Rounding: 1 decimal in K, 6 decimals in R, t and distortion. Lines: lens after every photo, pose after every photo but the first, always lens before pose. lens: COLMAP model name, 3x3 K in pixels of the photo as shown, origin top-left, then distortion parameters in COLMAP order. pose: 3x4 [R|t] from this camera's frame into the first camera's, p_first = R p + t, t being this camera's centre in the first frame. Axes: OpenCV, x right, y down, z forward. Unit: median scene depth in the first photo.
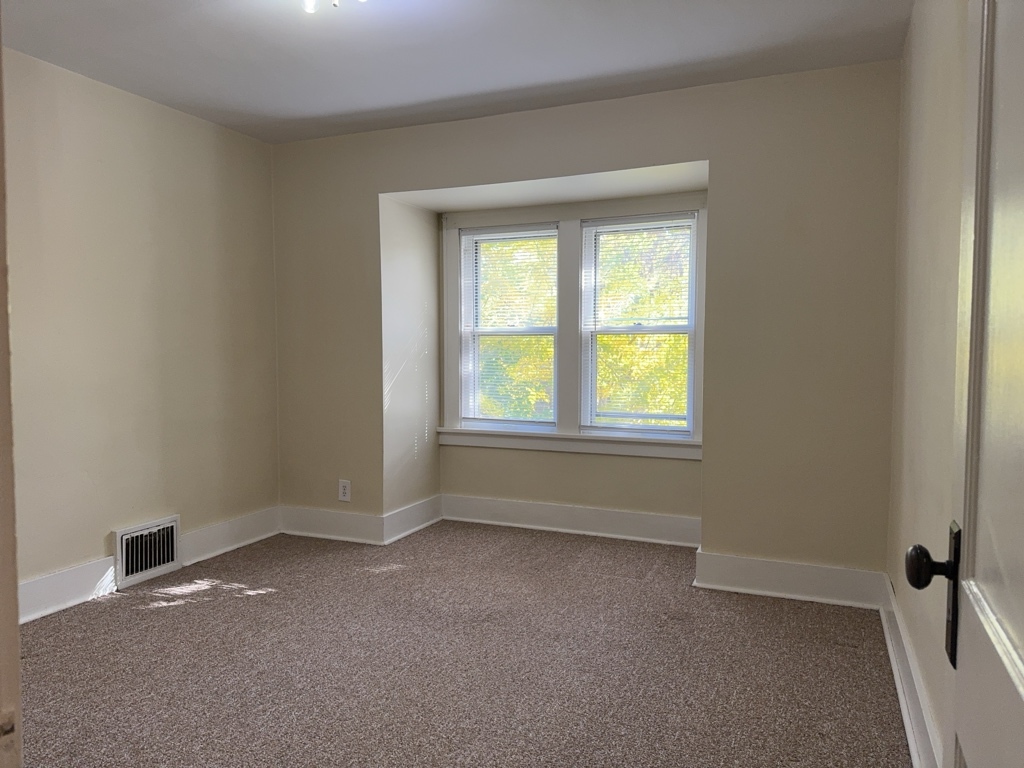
lens RADIAL K [[725.3, 0, 510.8], [0, 725.3, 387.4], [0, 0, 1]] dist [0.055279, -0.057649]
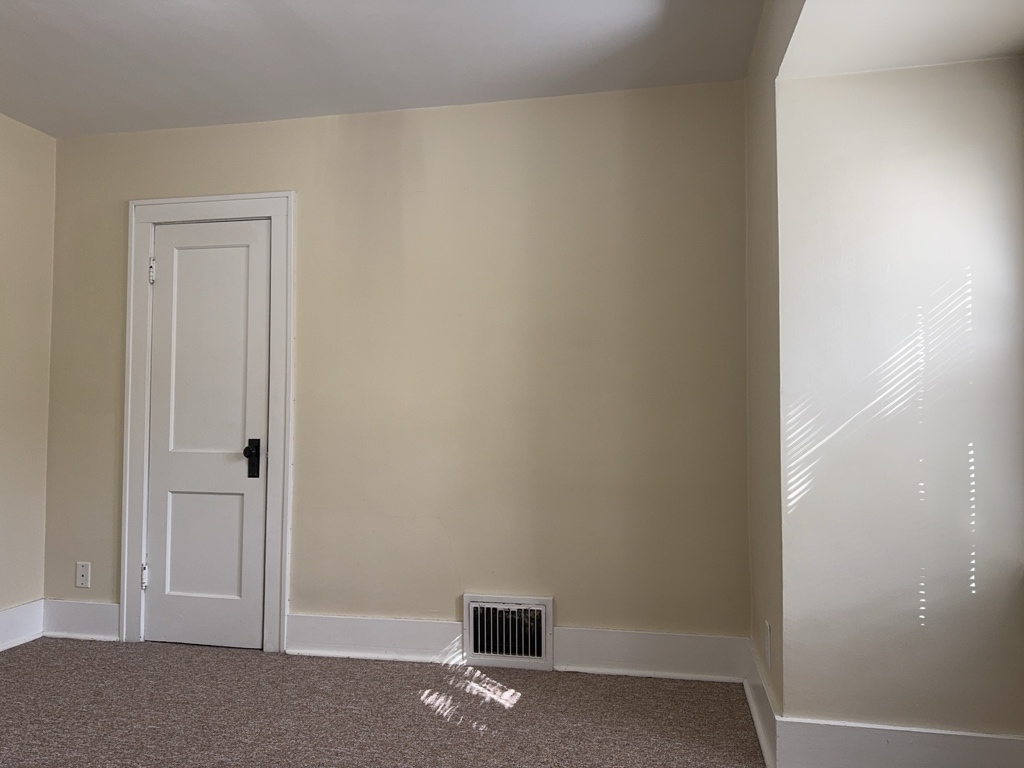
lens RADIAL K [[725.3, 0, 512.0], [0, 725.3, 381.7], [0, 0, 1]] dist [0.055279, -0.057649]
pose [[0.177499, -0.048512, -0.982925, 0.331491], [-0.044797, 0.997351, -0.057314, -0.011353], [0.983101, 0.054205, 0.174855, 0.852604]]
